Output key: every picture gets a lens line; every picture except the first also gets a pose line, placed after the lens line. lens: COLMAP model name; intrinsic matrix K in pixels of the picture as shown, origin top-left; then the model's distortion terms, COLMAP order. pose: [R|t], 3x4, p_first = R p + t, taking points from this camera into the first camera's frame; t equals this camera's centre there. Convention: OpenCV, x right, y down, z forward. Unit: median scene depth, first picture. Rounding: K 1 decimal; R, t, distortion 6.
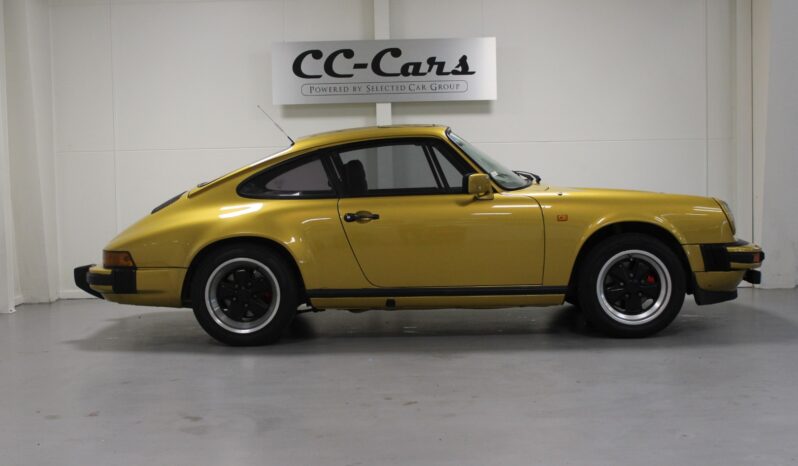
lens RADIAL K [[1099.7, 0, 398.9], [0, 1099.7, 239.1], [0, 0, 1]] dist [-0.010888, 0.000000]
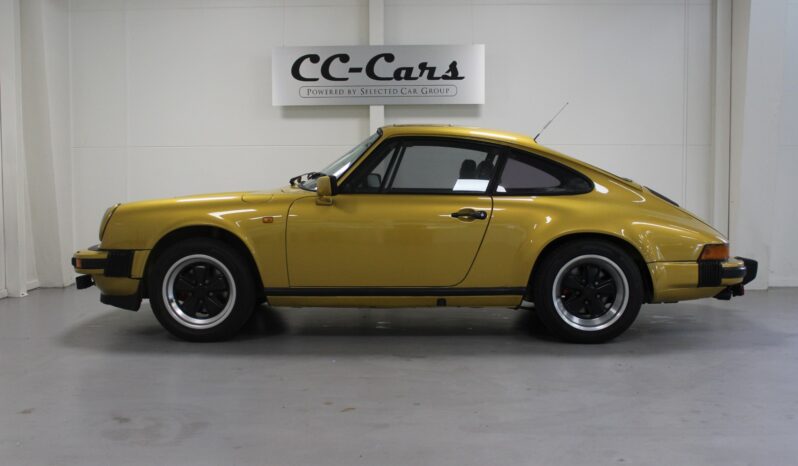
lens RADIAL K [[954.9, 0, 399.2], [0, 954.9, 225.2], [0, 0, 1]] dist [-0.031136, 0.000000]
pose [[0.998944, 0.019951, -0.041388, 0.049122], [-0.020137, 0.999789, -0.004065, -0.005998], [0.041298, 0.004894, 0.999135, 0.090703]]
